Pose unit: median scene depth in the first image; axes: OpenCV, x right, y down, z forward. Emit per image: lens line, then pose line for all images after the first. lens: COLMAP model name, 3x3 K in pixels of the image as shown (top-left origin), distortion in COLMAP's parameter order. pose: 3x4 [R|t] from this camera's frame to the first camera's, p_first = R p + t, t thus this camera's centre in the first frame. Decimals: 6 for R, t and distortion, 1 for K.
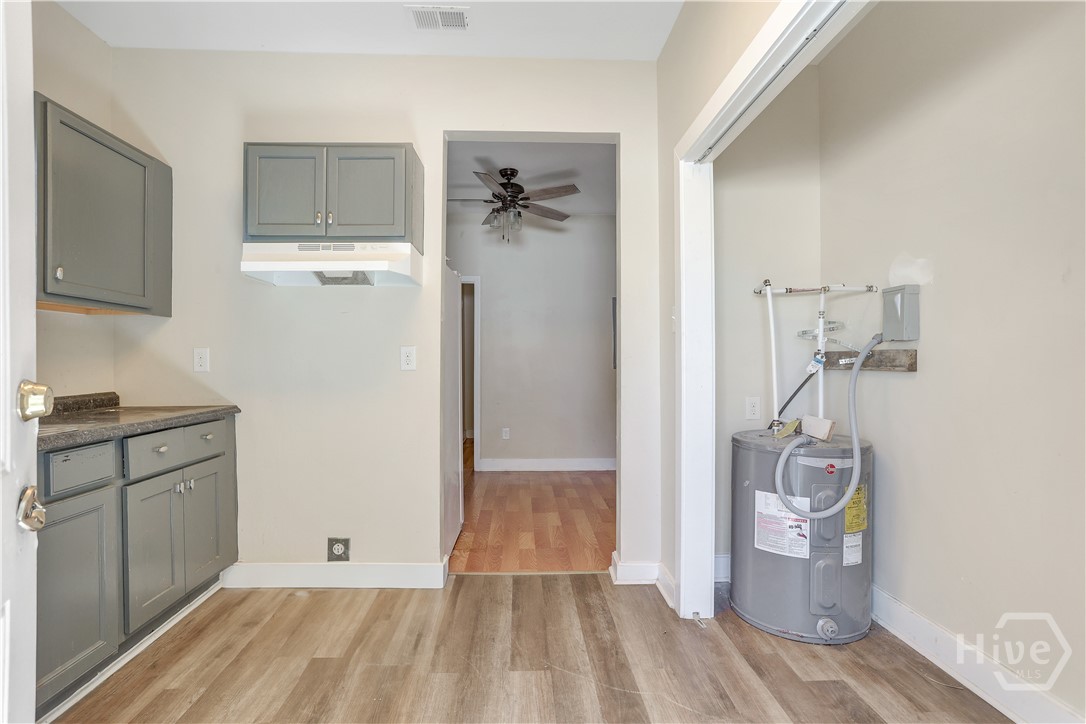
lens RADIAL K [[525.7, 0, 547.9], [0, 525.7, 363.0], [0, 0, 1]] dist [-0.032529, 0.003793]
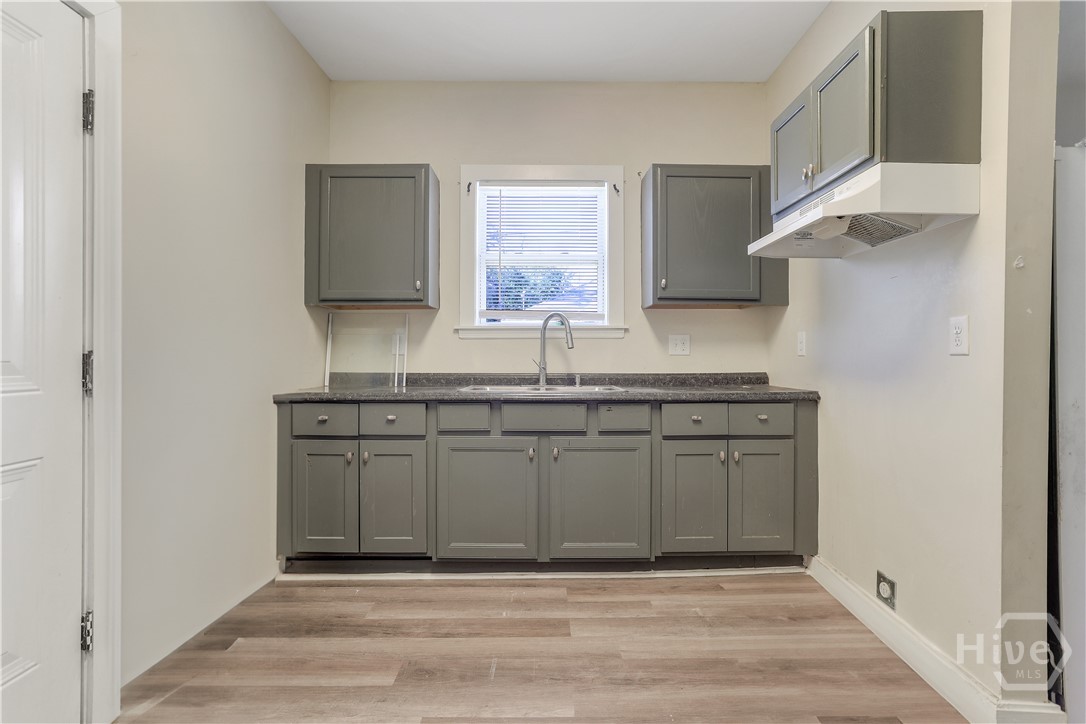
lens RADIAL K [[525.7, 0, 549.3], [0, 525.7, 362.1], [0, 0, 1]] dist [-0.032529, 0.003793]
pose [[-0.068370, 0.015457, -0.997540, 0.402610], [-0.000126, 0.999880, 0.015502, 0.013935], [0.997660, 0.001186, -0.068359, 0.599434]]
